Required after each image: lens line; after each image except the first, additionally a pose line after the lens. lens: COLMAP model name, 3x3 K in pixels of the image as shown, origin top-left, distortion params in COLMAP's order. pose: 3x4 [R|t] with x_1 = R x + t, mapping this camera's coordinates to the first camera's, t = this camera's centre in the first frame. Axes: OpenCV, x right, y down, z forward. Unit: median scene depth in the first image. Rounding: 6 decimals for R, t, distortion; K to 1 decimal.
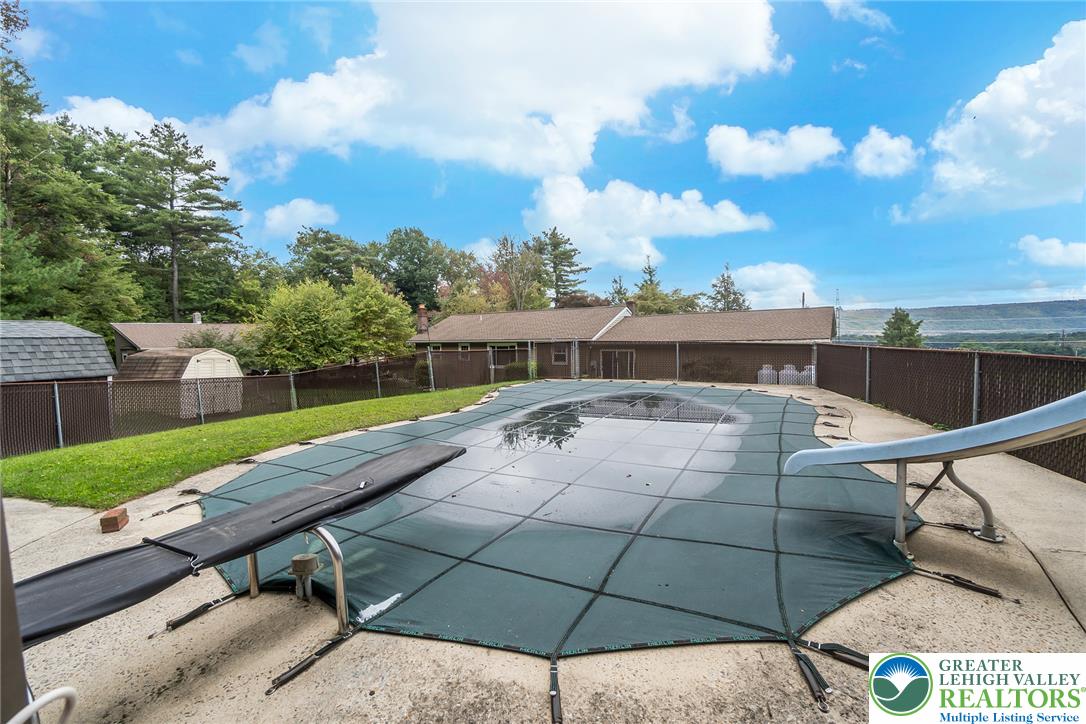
lens RADIAL K [[467.7, 0, 540.4], [0, 467.7, 353.7], [0, 0, 1]] dist [-0.001489, 0.000237]
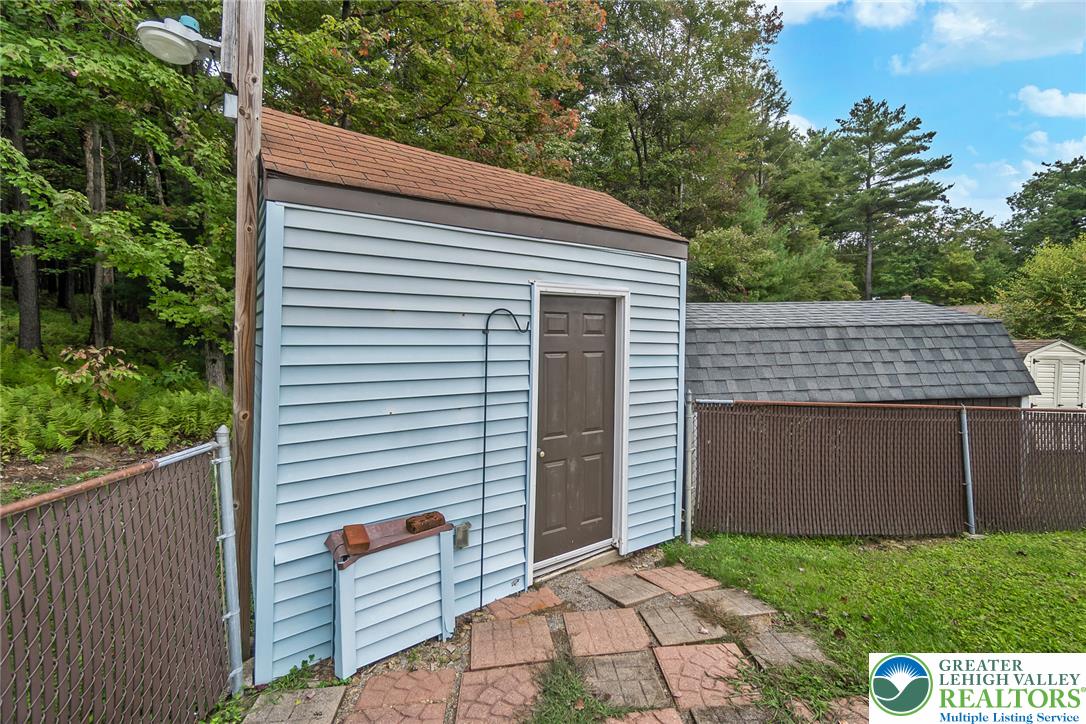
lens RADIAL K [[467.7, 0, 540.4], [0, 467.7, 353.7], [0, 0, 1]] dist [-0.001489, 0.000237]
pose [[0.340786, 0.035353, -0.939476, -0.117856], [-0.010721, 0.999374, 0.033719, -0.002239], [0.940080, -0.001419, 0.340952, 0.058913]]
